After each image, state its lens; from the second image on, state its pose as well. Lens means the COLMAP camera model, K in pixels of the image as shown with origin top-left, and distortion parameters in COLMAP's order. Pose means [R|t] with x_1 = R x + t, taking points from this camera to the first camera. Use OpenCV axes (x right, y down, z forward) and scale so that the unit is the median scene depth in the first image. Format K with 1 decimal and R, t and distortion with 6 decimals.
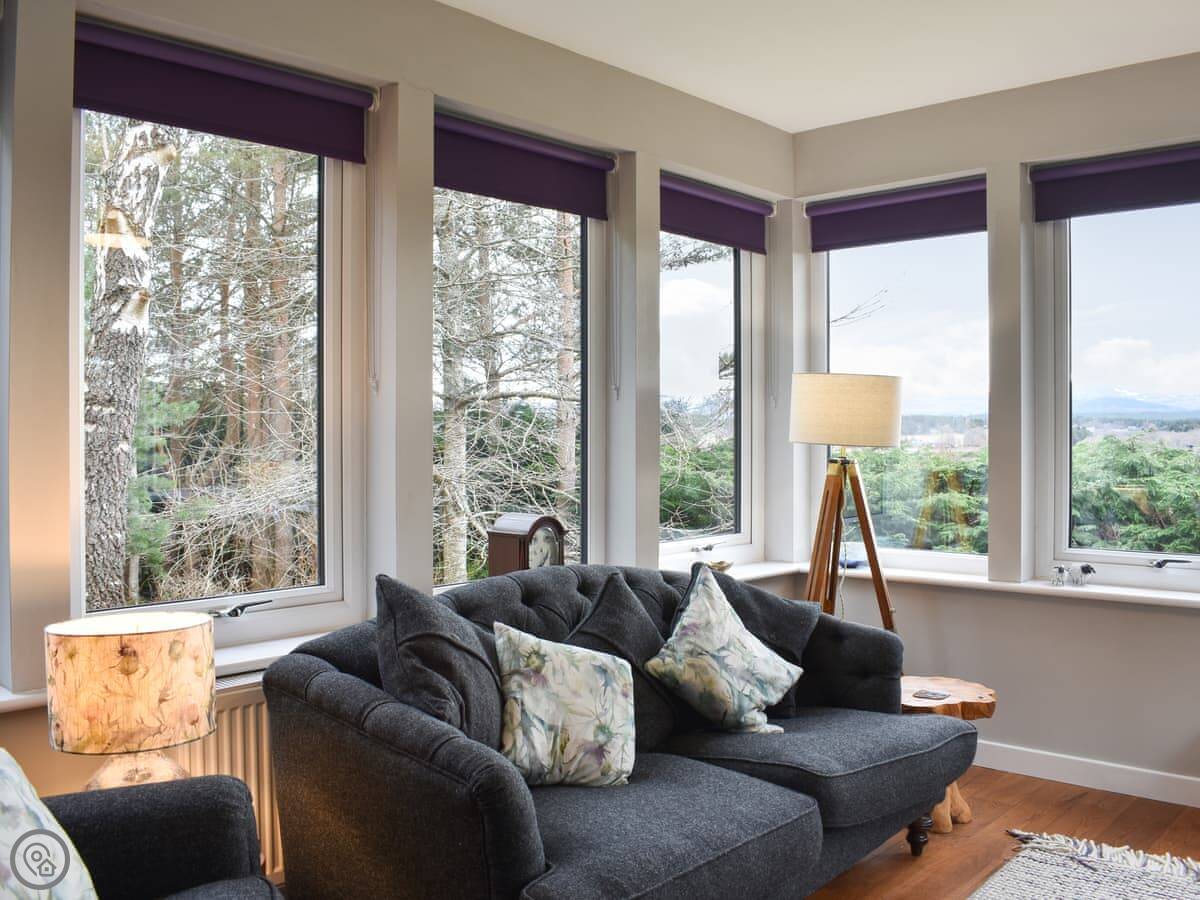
lens RADIAL K [[1073.6, 0, 582.9], [0, 1073.6, 445.4], [0, 0, 1]] dist [-0.092673, 0.020086]
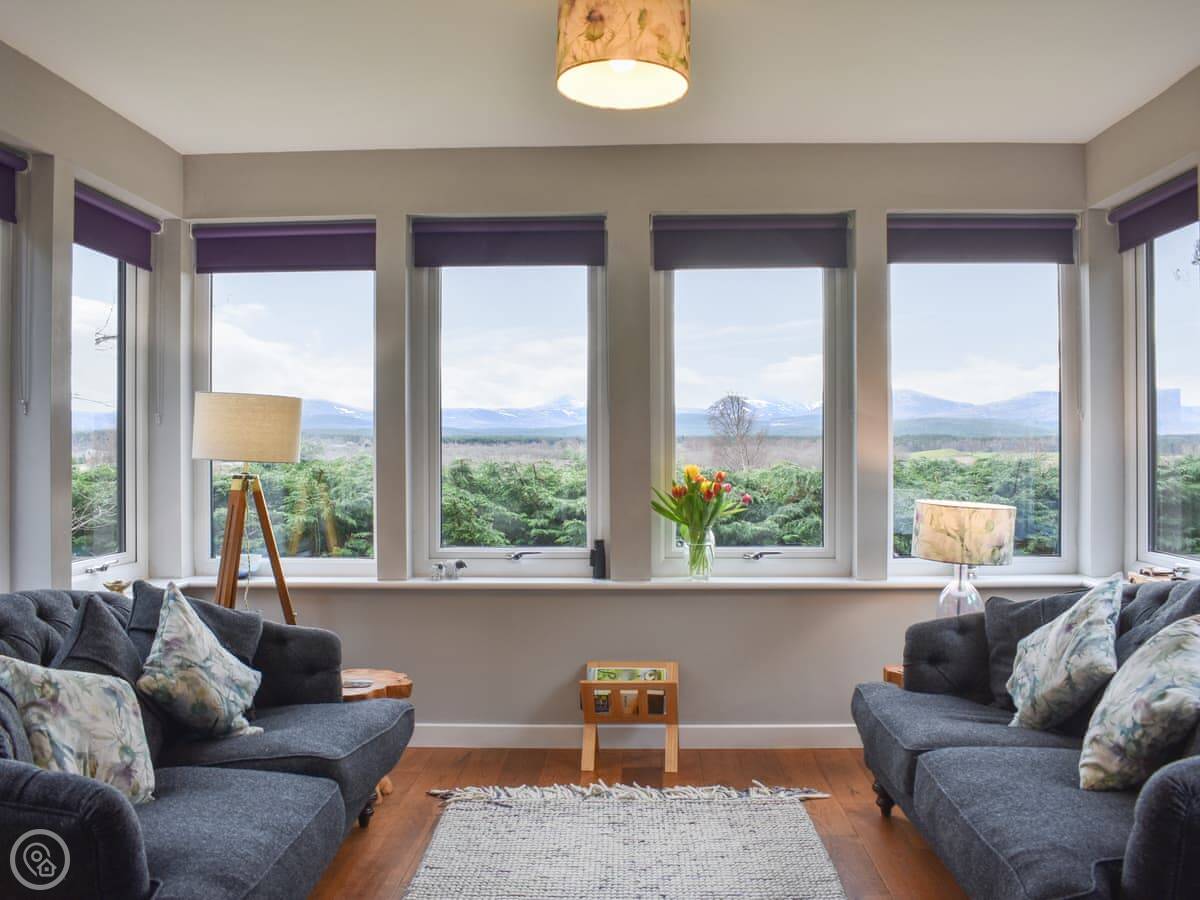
lens RADIAL K [[1073.6, 0, 582.9], [0, 1073.6, 445.4], [0, 0, 1]] dist [-0.092673, 0.020086]
pose [[0.765583, 0.000902, 0.643336, -0.250432], [0.008355, 0.999901, -0.011344, -0.002069], [-0.643283, 0.014060, 0.765500, -0.020457]]
